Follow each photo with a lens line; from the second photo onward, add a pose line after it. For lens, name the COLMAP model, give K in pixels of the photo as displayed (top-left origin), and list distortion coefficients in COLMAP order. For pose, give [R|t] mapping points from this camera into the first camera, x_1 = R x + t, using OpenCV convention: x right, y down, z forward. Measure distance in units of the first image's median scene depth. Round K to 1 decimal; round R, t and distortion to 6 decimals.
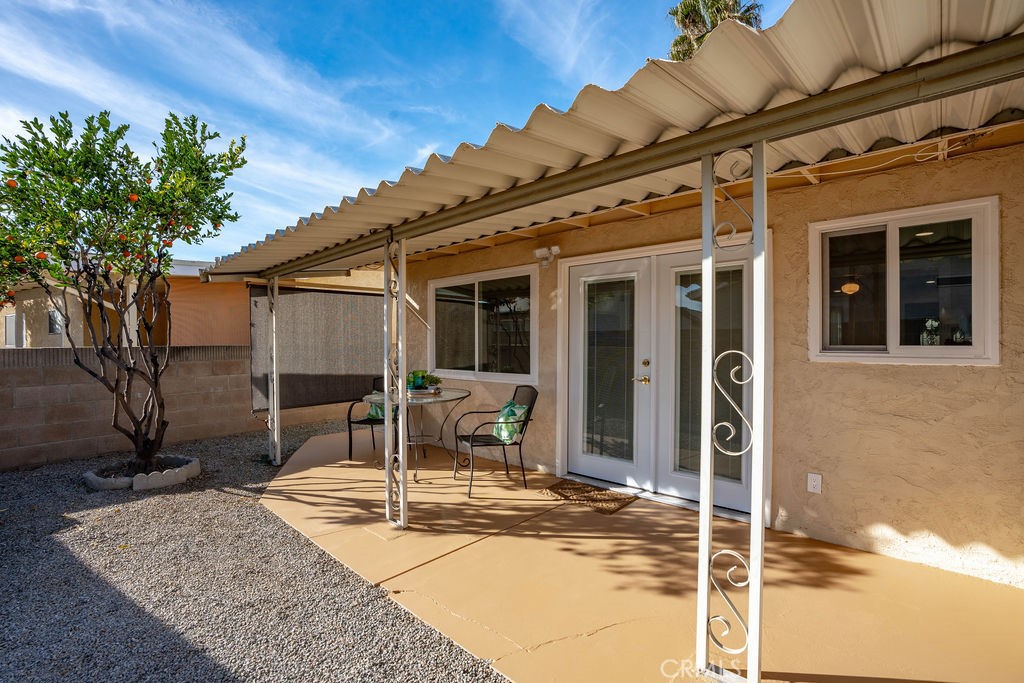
lens RADIAL K [[493.8, 0, 512.0], [0, 493.8, 341.5], [0, 0, 1]] dist [-0.032134, 0.000137]
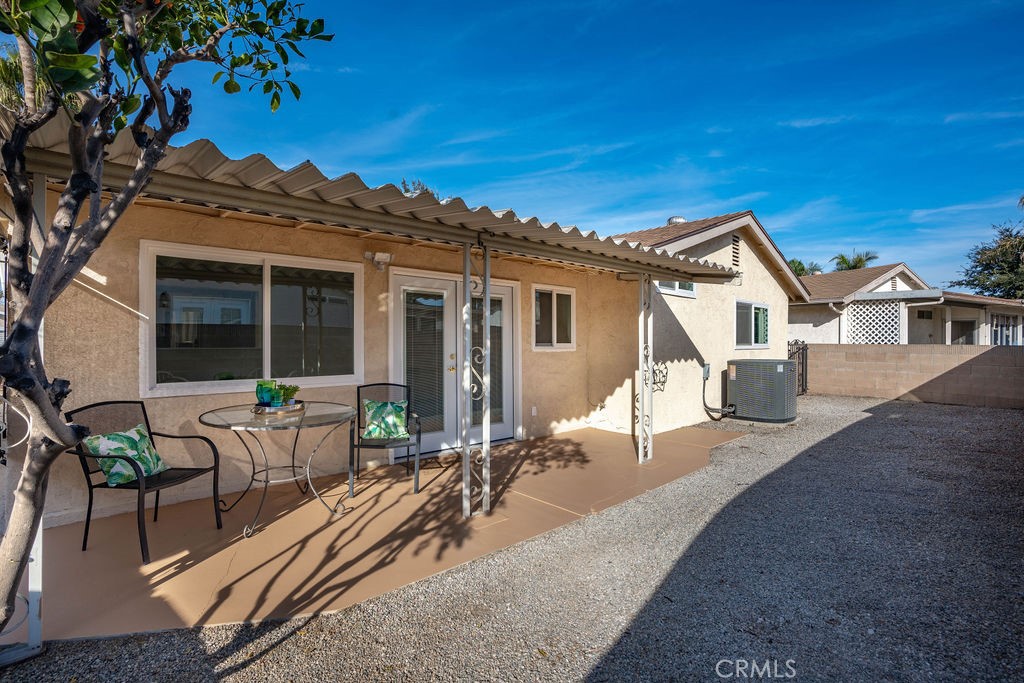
lens RADIAL K [[470.5, 0, 514.8], [0, 470.5, 342.9], [0, 0, 1]] dist [-0.003145, 0.000311]
pose [[0.048267, 0.013232, 0.998747, -1.061276], [0.012977, 0.999820, -0.013873, 0.025864], [-0.998750, 0.013630, 0.048086, 0.764682]]
